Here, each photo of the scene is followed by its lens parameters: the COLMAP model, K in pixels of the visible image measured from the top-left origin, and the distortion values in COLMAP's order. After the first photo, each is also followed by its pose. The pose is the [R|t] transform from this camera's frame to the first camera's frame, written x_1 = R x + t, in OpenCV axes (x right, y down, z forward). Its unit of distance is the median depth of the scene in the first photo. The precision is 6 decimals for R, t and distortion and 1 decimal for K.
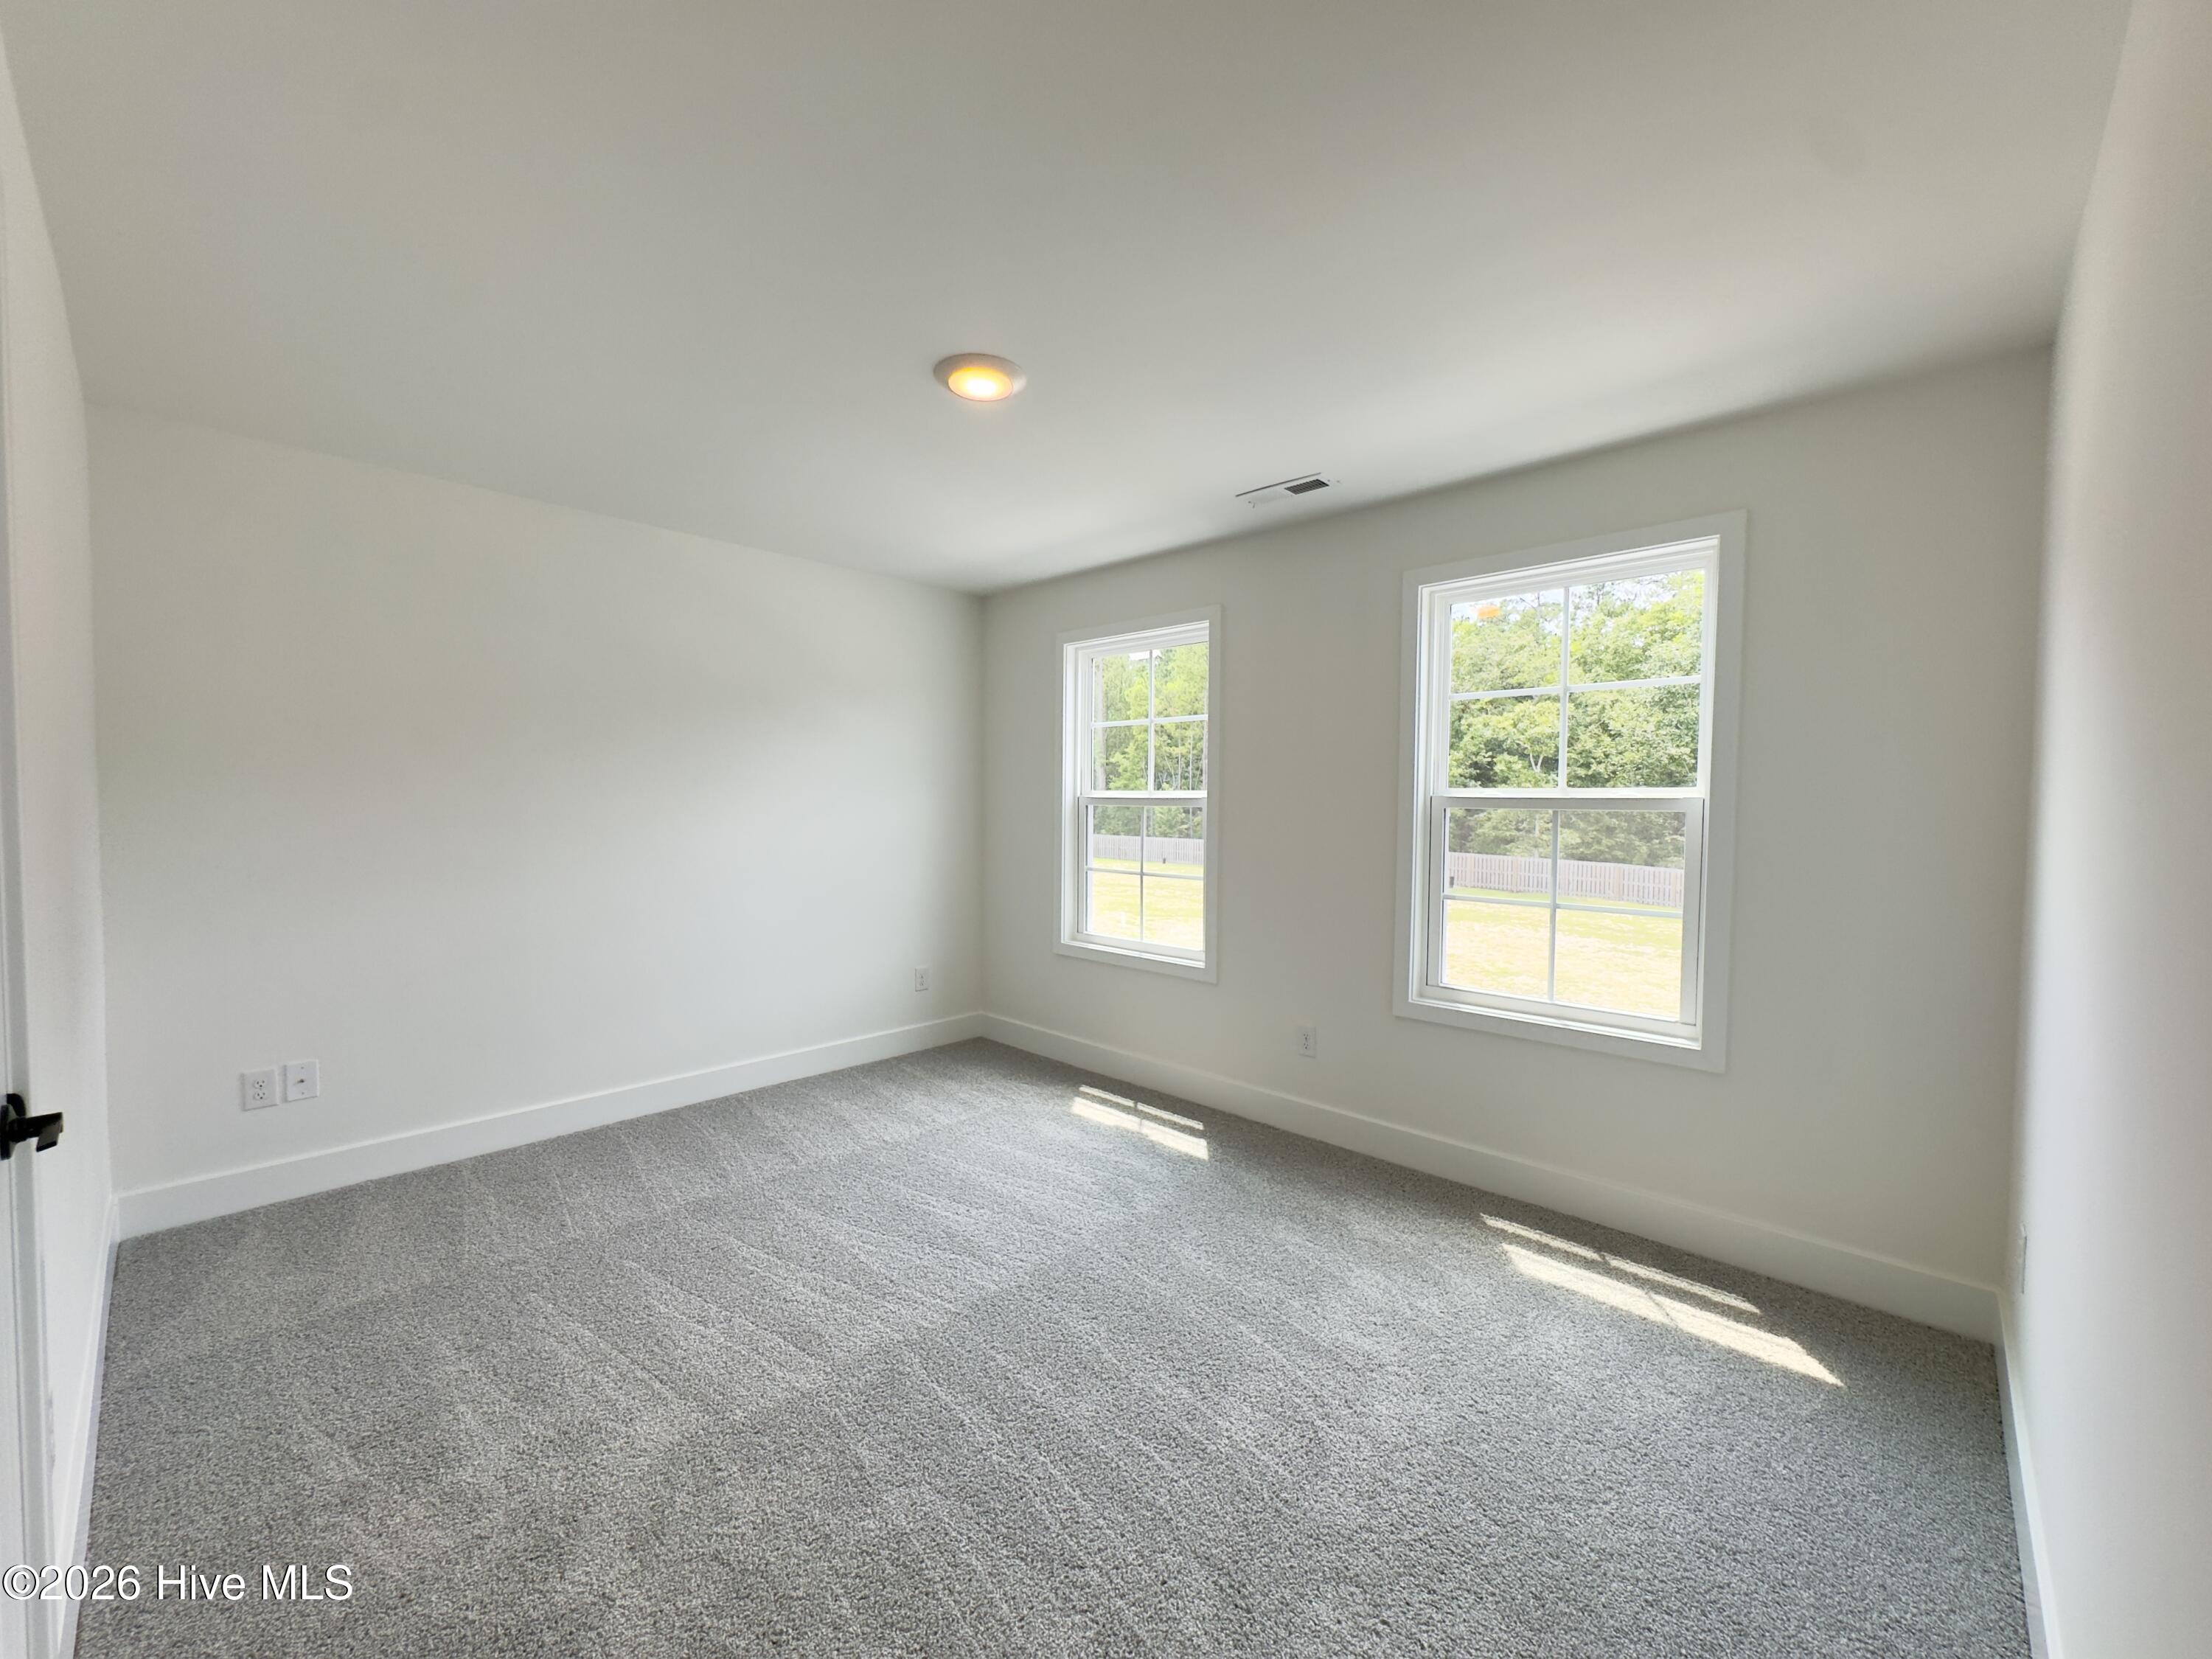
lens RADIAL K [[884.8, 0, 1103.0], [0, 884.8, 836.7], [0, 0, 1]] dist [-0.001447, 0.000418]
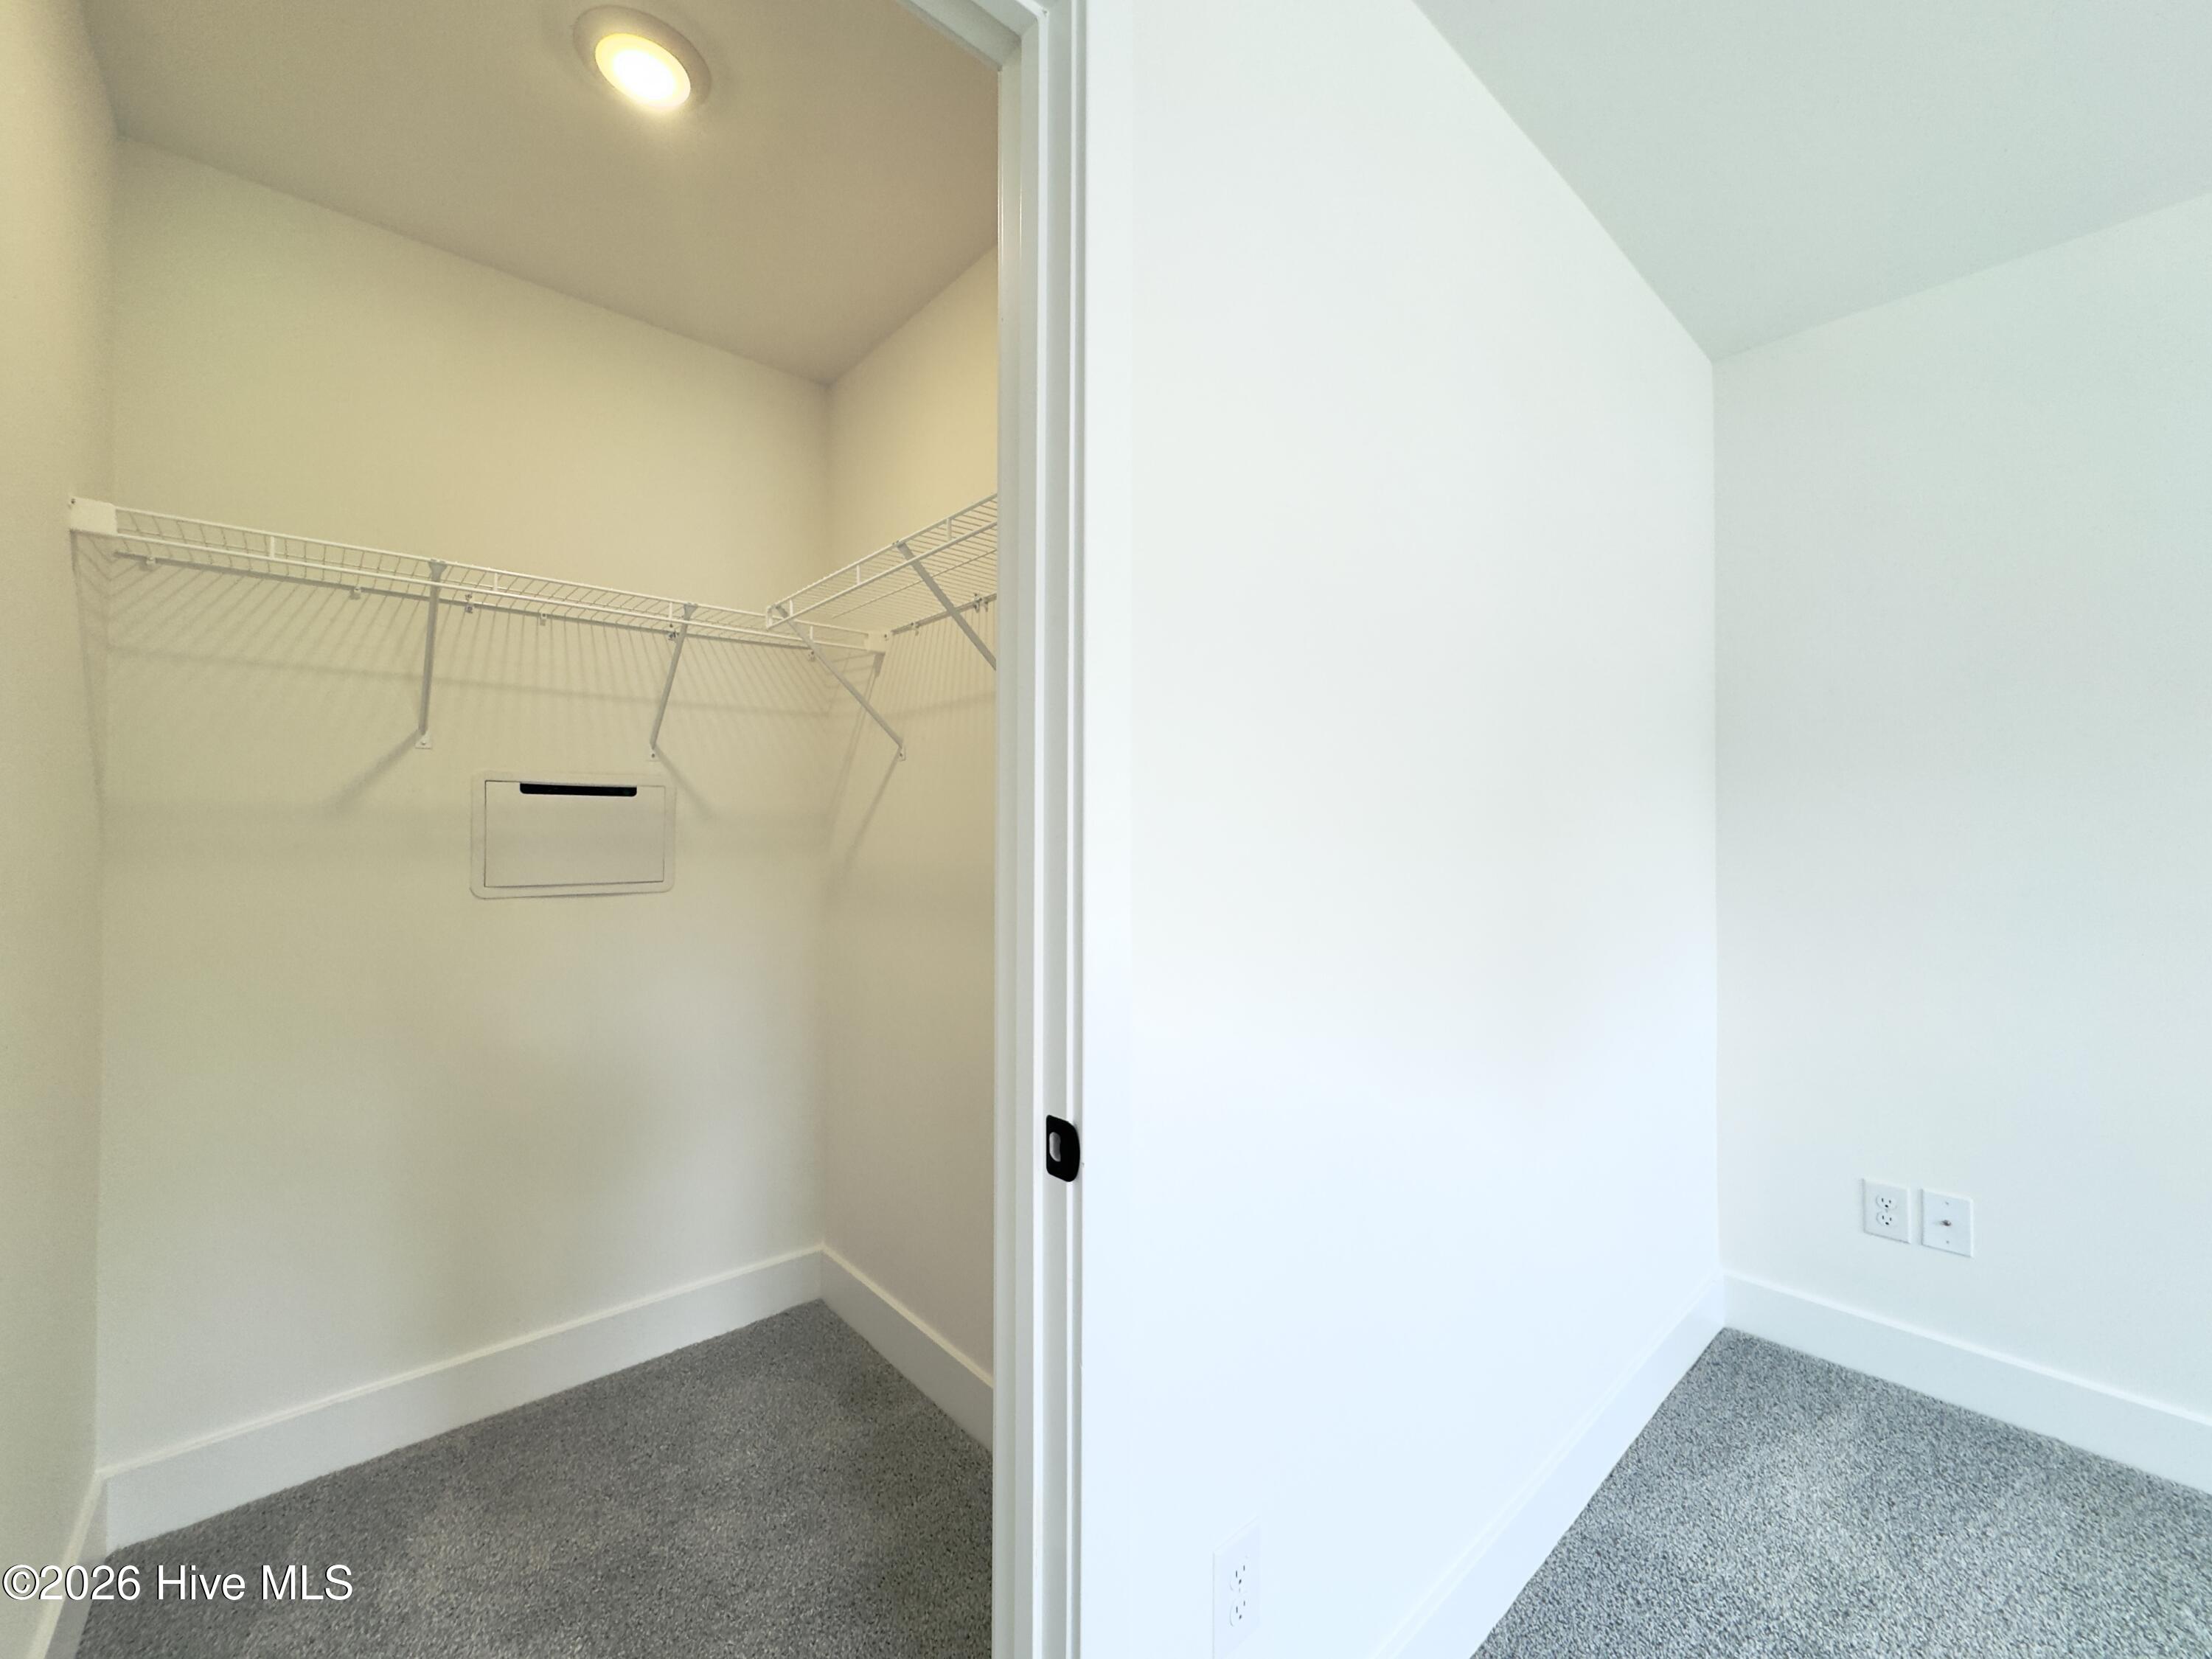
lens RADIAL K [[884.8, 0, 1095.8], [0, 884.8, 832.0], [0, 0, 1]] dist [-0.001447, 0.000418]
pose [[-0.083456, -0.020306, -0.996305, -0.203089], [-0.042053, 0.998973, -0.016838, 0.024263], [0.995624, 0.040493, -0.084224, 0.437667]]
